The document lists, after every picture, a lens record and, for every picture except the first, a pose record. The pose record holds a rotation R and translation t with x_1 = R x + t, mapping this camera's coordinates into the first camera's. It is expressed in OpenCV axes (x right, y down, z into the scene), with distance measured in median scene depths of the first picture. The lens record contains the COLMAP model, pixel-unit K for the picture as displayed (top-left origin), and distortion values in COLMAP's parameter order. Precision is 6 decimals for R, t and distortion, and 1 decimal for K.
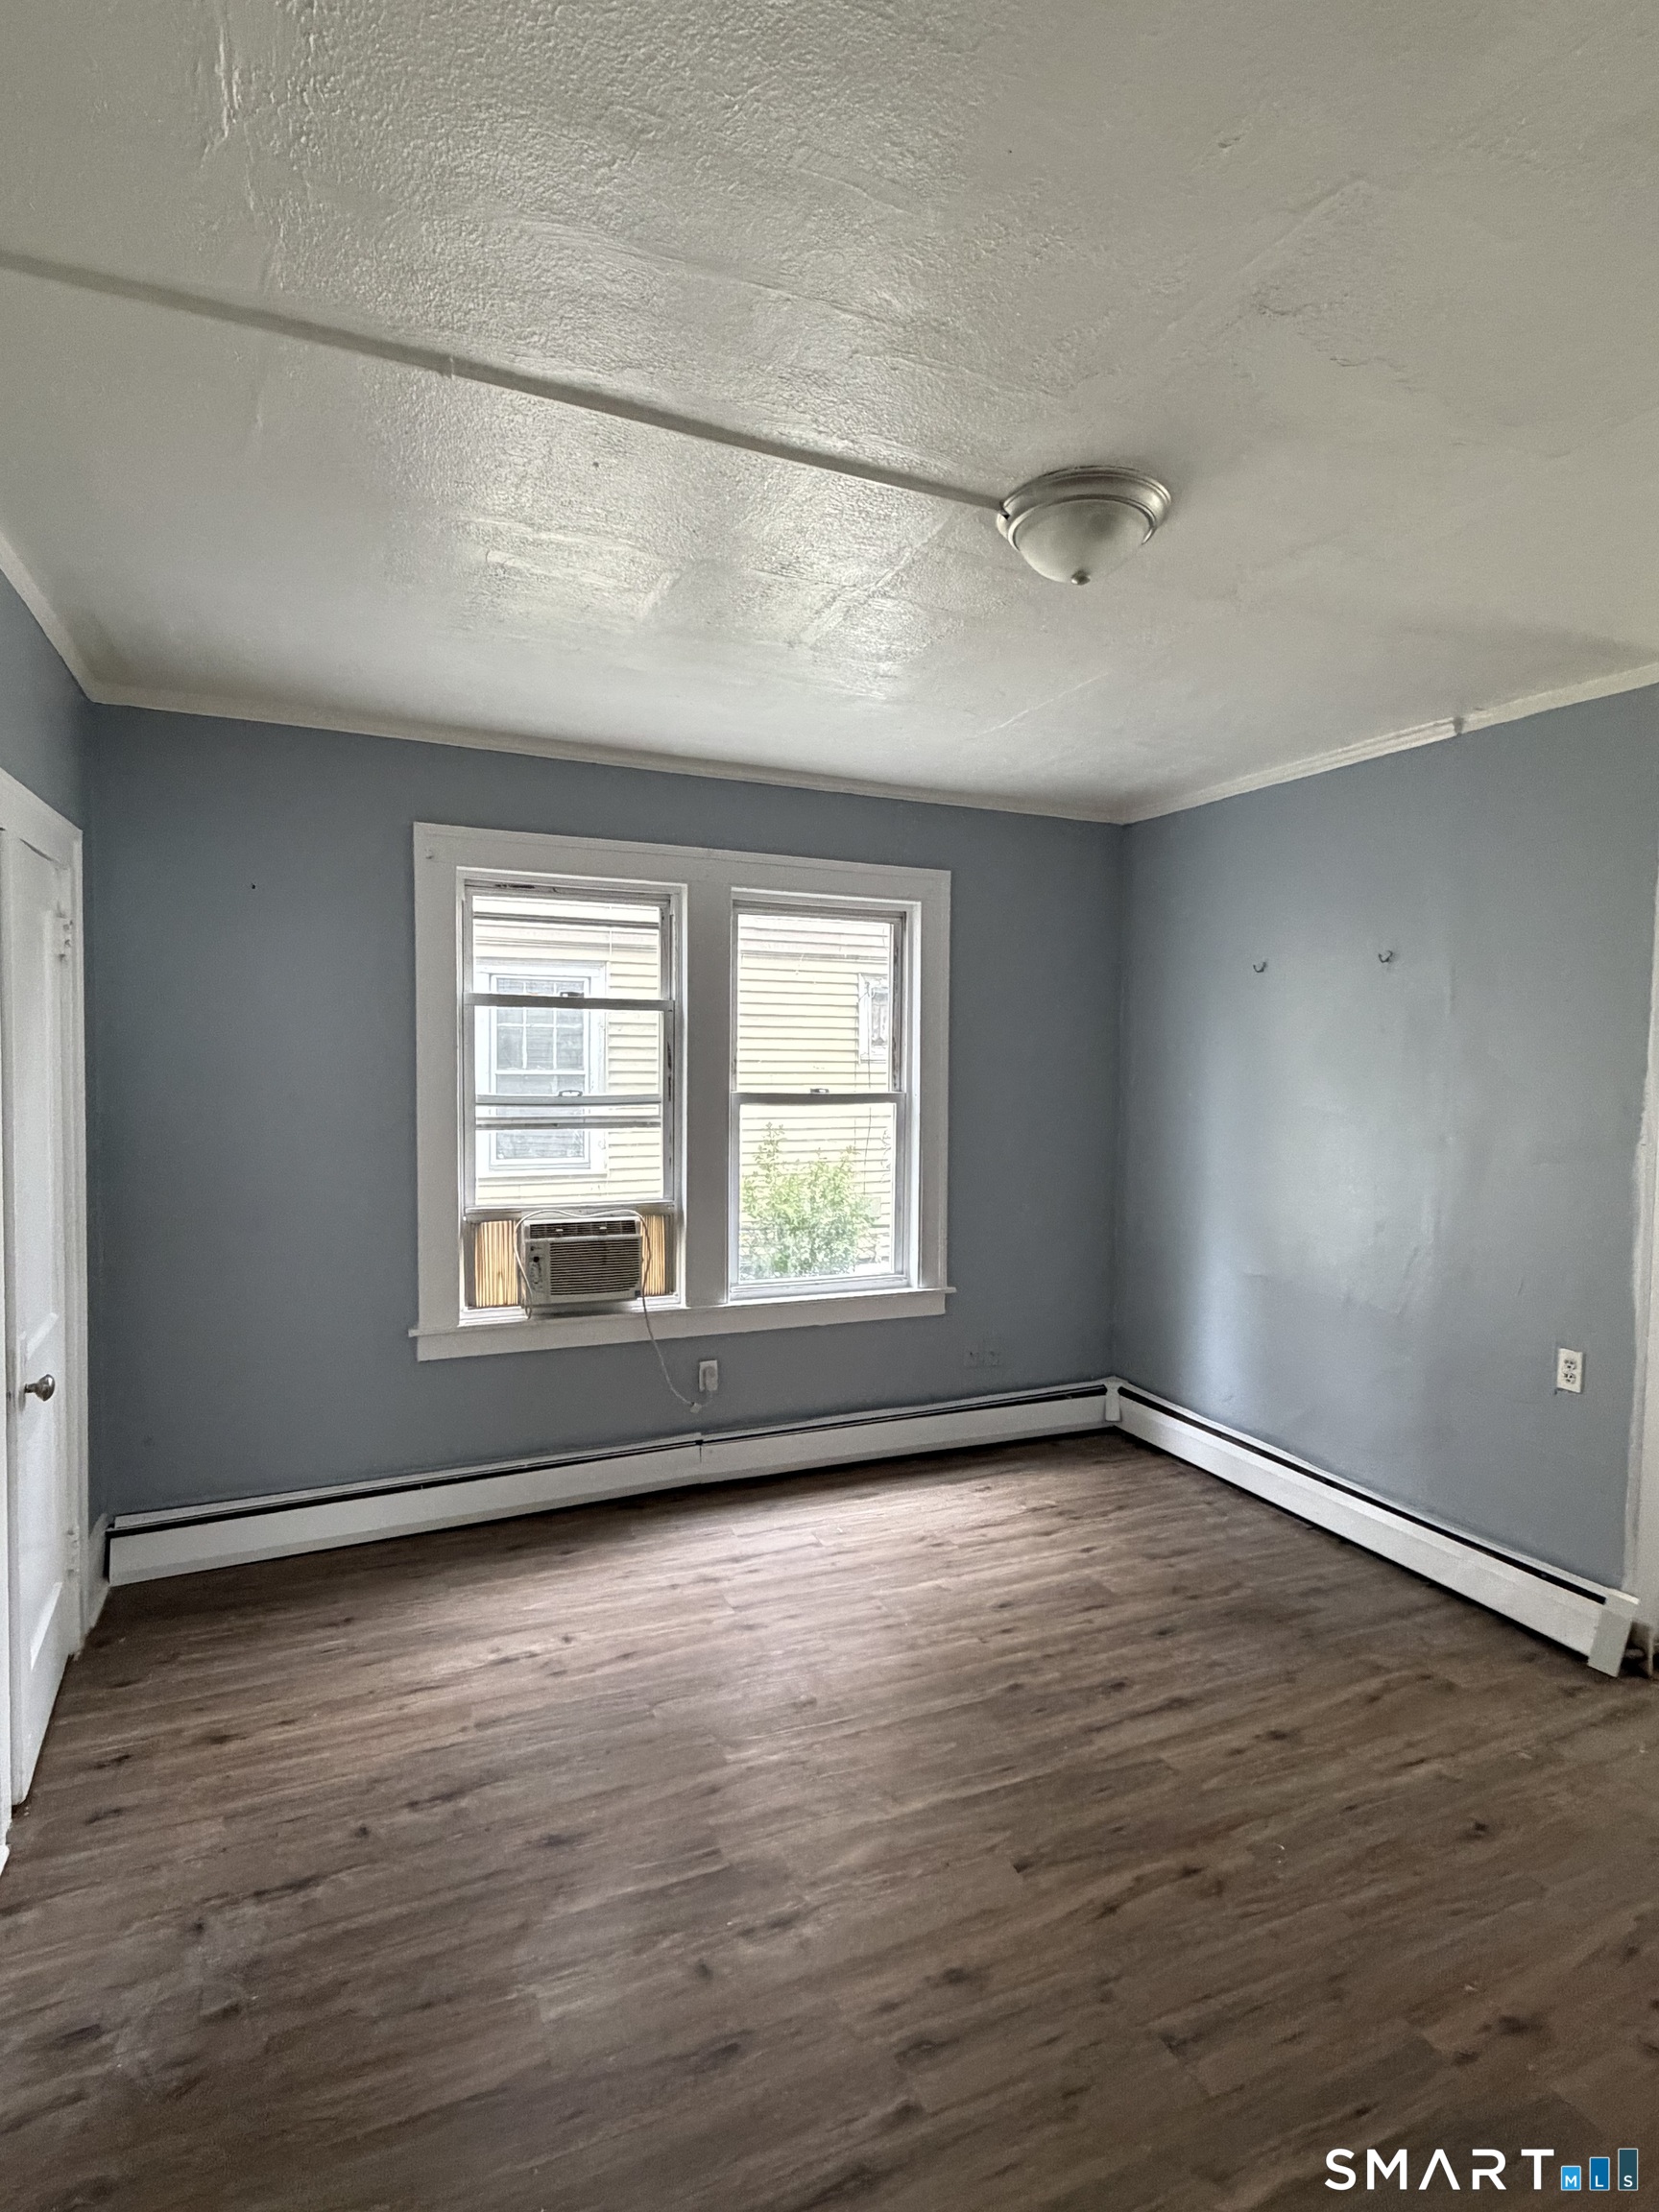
lens RADIAL K [[1116.1, 0, 844.4], [0, 1116.1, 1093.7], [0, 0, 1]] dist [0.002181, -0.001280]
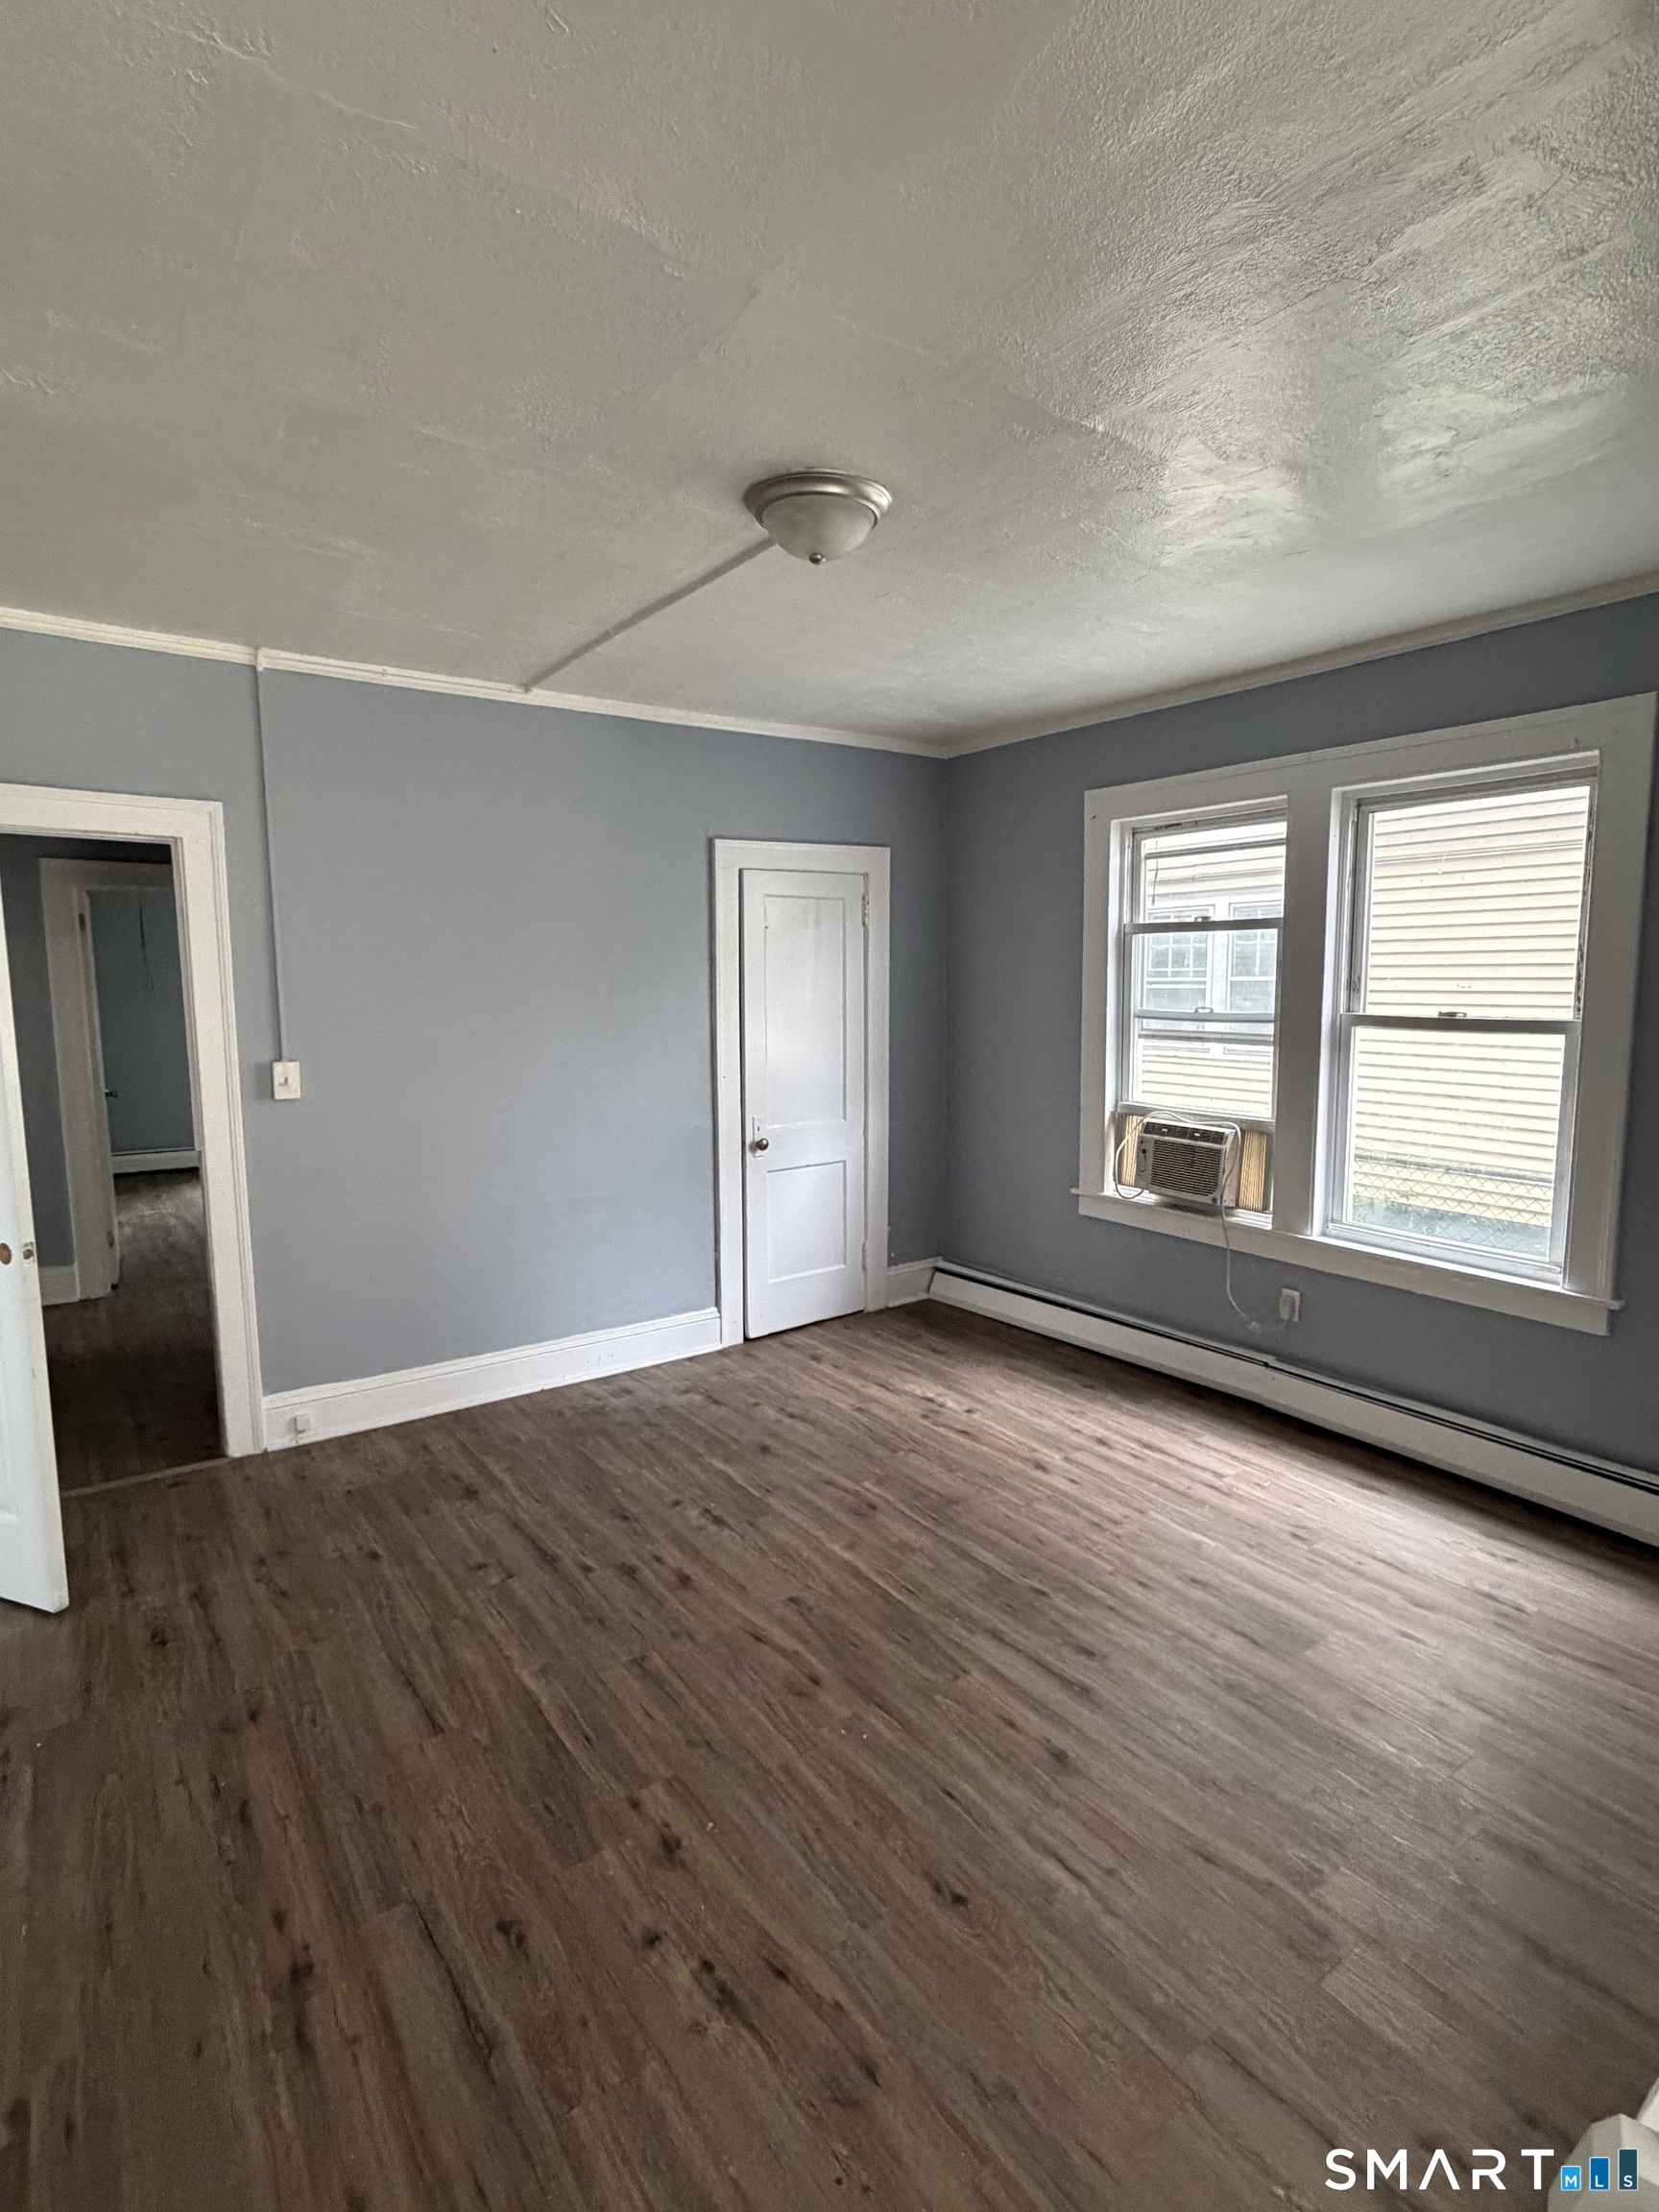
lens RADIAL K [[1116.1, 0, 823.9], [0, 1116.1, 1093.8], [0, 0, 1]] dist [0.002181, -0.001280]
pose [[0.195196, 0.093634, -0.976285, 0.830451], [-0.025255, 0.995582, 0.090435, -0.008813], [0.980439, 0.007004, 0.196698, 0.465955]]
